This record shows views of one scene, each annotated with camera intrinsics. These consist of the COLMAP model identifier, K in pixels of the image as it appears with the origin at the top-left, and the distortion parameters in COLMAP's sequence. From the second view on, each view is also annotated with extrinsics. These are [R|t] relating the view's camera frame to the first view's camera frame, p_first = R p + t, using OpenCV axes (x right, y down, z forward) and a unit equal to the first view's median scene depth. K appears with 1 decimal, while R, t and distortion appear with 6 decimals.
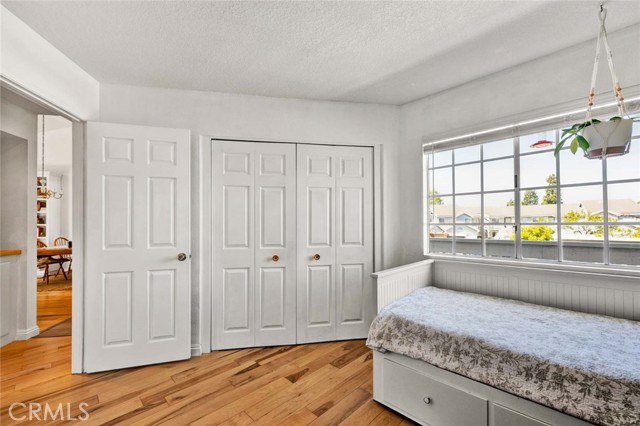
lens RADIAL K [[261.4, 0, 316.6], [0, 261.4, 219.6], [0, 0, 1]] dist [0.010974, -0.001277]
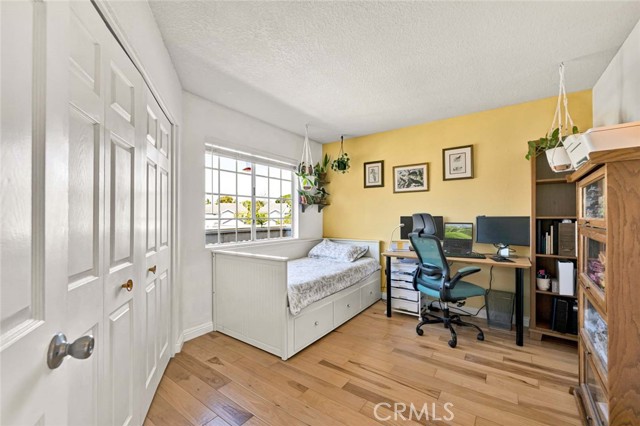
lens RADIAL K [[261.4, 0, 318.6], [0, 261.4, 216.0], [0, 0, 1]] dist [0.010974, -0.001277]
pose [[-0.142177, 0.011766, 0.989771, -0.827745], [-0.010293, 0.999858, -0.013365, 0.017491], [-0.989788, -0.012088, -0.142036, 0.827011]]
